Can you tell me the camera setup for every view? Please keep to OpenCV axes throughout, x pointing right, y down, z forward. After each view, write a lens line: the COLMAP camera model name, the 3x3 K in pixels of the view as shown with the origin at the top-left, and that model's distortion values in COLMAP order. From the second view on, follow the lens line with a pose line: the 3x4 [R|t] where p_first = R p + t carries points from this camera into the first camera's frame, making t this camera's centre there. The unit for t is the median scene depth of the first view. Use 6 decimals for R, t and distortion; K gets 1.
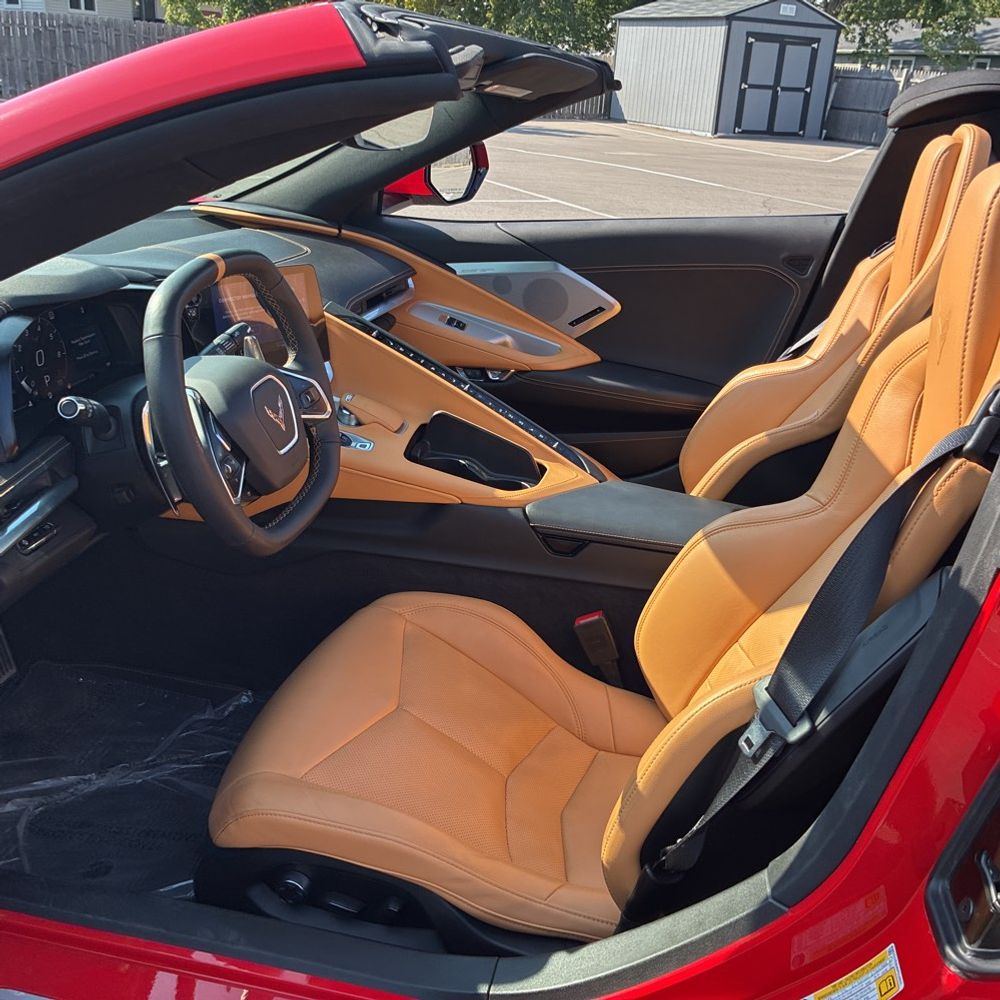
lens RADIAL K [[1018.6, 0, 505.9], [0, 1018.6, 501.2], [0, 0, 1]] dist [0.015499, 0.000000]
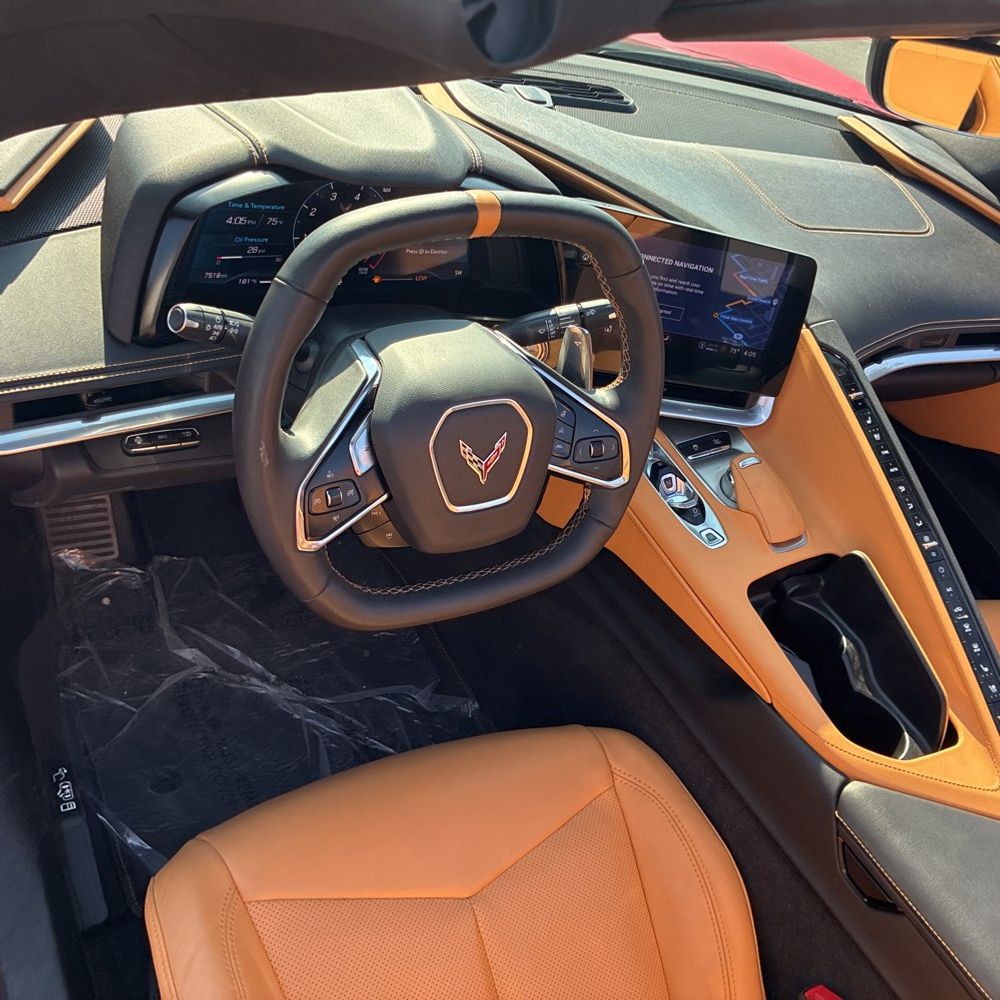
lens RADIAL K [[1018.6, 0, 506.0], [0, 1018.6, 496.7], [0, 0, 1]] dist [0.015499, 0.000000]
pose [[0.650122, 0.539021, -0.535535, 0.121596], [-0.472871, 0.838707, 0.270118, -0.202551], [0.594756, 0.077630, 0.800149, 0.400322]]
